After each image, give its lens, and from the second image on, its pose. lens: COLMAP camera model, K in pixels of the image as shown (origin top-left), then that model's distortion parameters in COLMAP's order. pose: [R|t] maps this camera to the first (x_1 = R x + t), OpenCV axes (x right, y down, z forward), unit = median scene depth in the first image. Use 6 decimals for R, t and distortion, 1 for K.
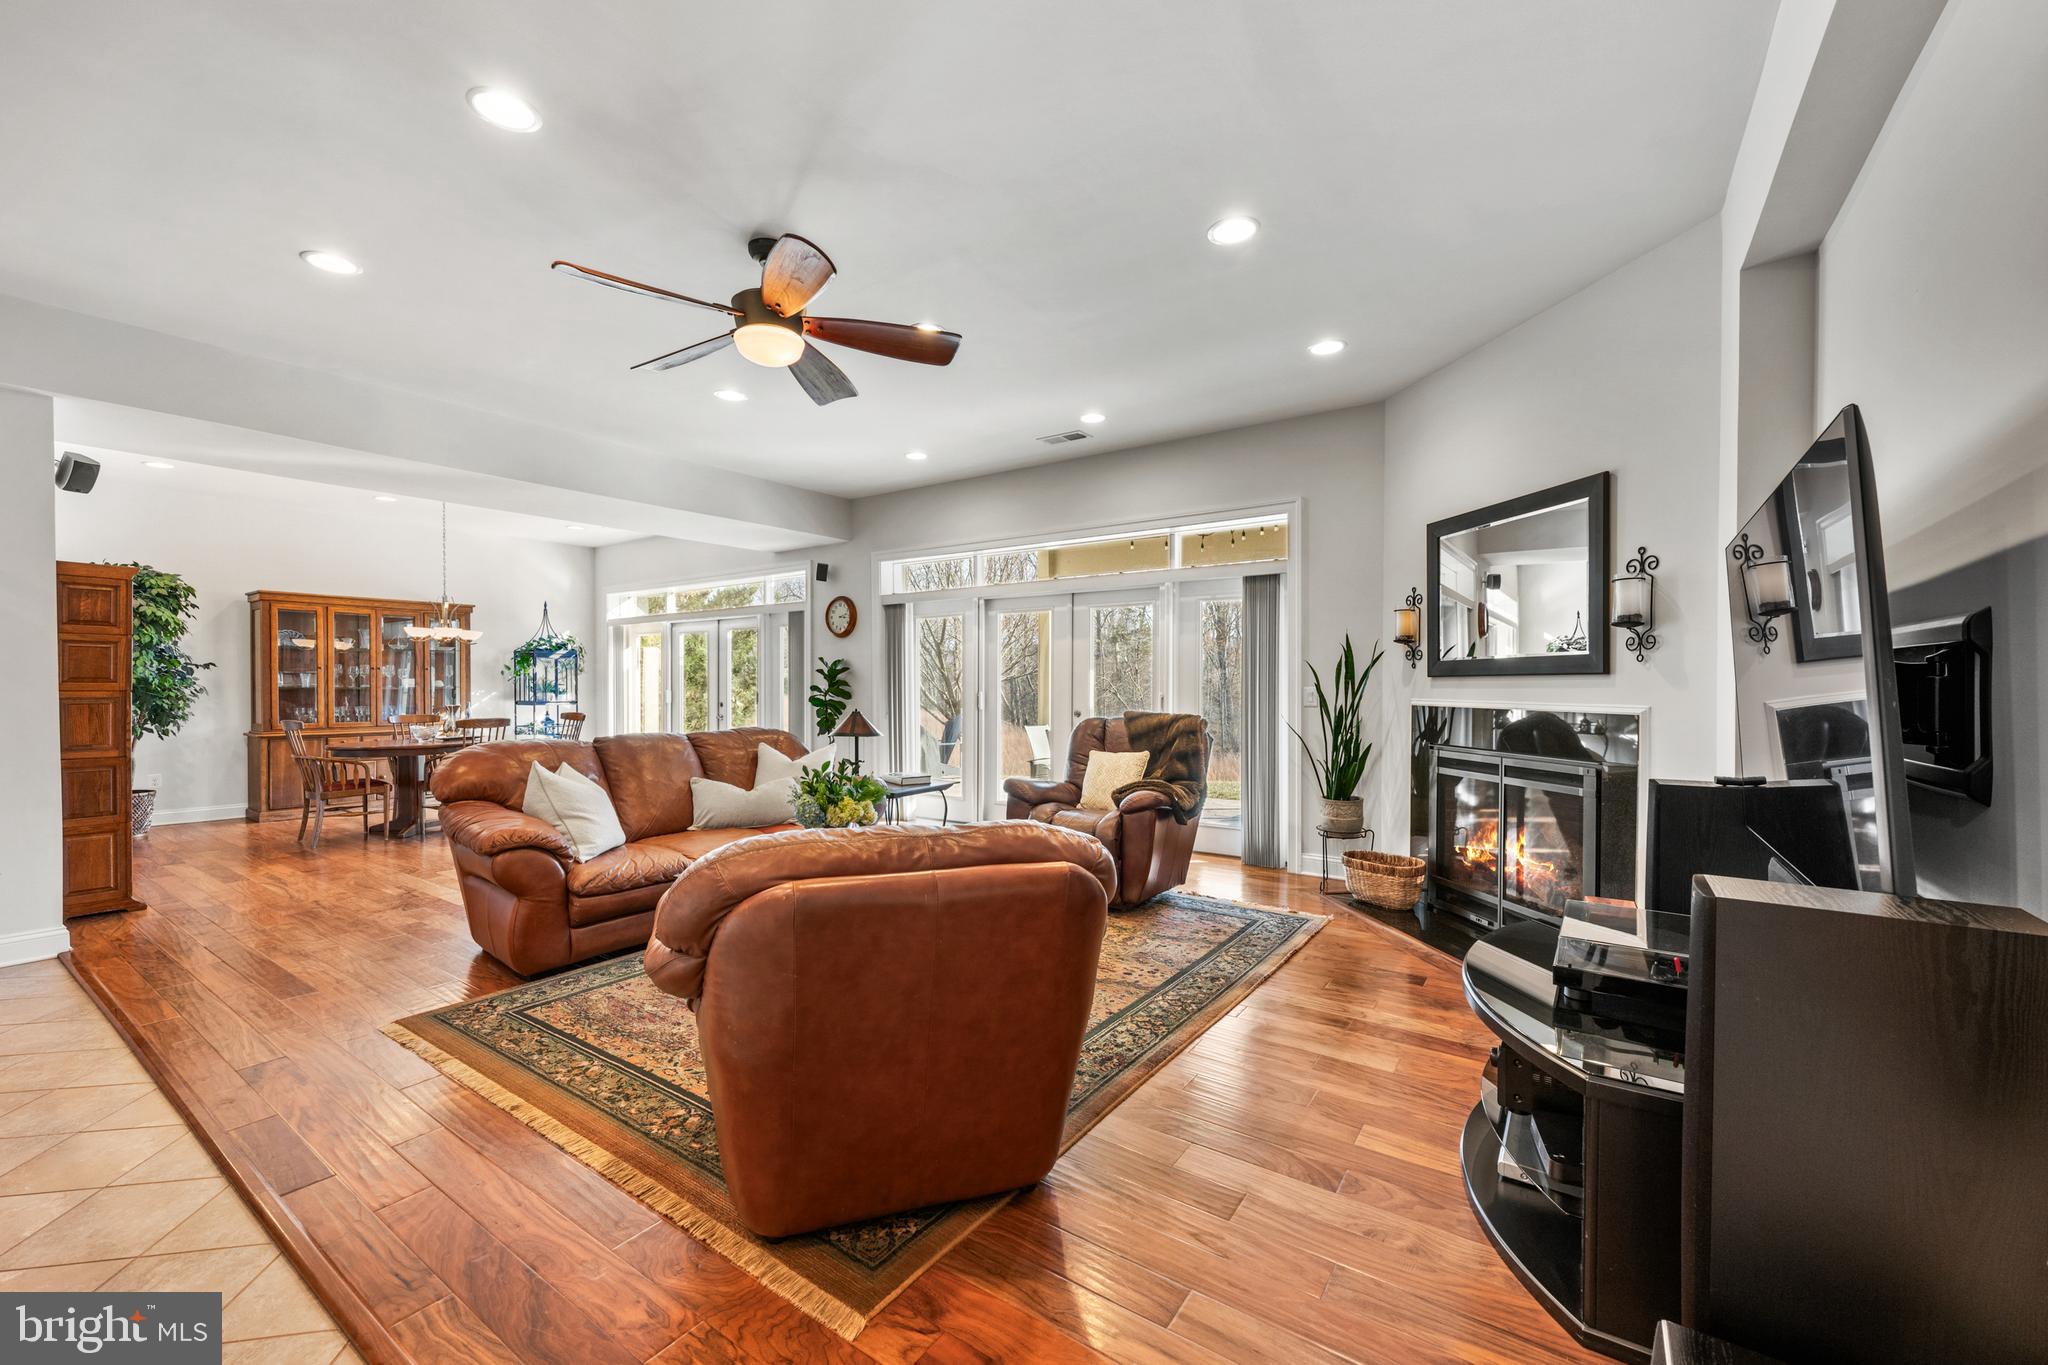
lens RADIAL K [[830.7, 0, 1010.7], [0, 830.7, 689.7], [0, 0, 1]] dist [0.002508, -0.001242]
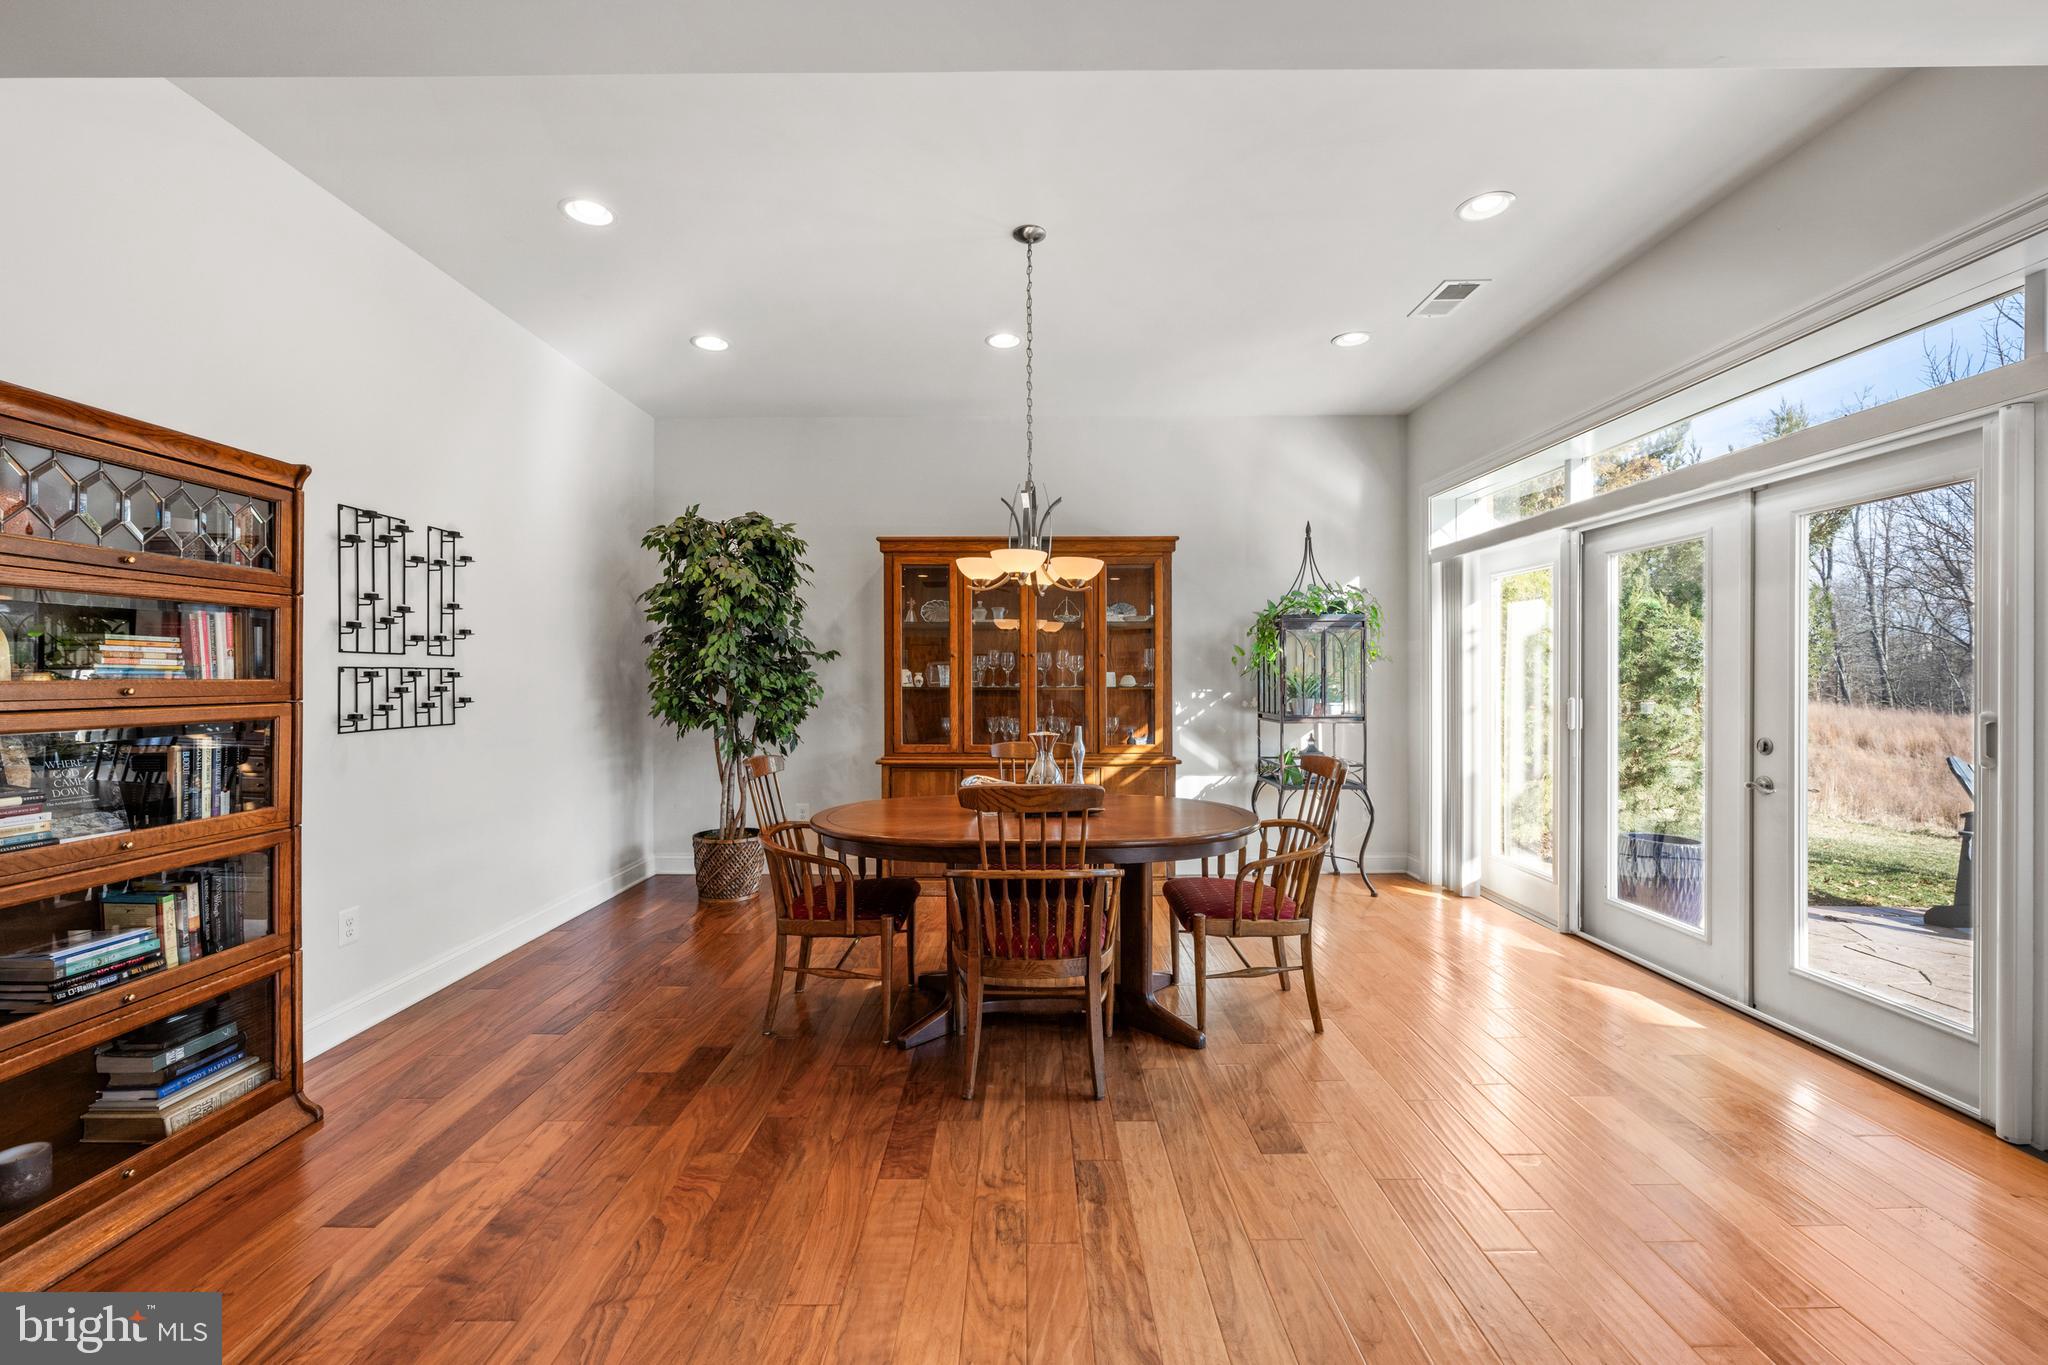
lens RADIAL K [[830.7, 0, 1012.5], [0, 830.7, 678.9], [0, 0, 1]] dist [0.002508, -0.001242]
pose [[0.579407, 0.000497, -0.815038, -0.248454], [-0.002969, 0.999994, -0.001501, -0.007078], [0.815033, 0.003289, 0.579405, 0.560840]]
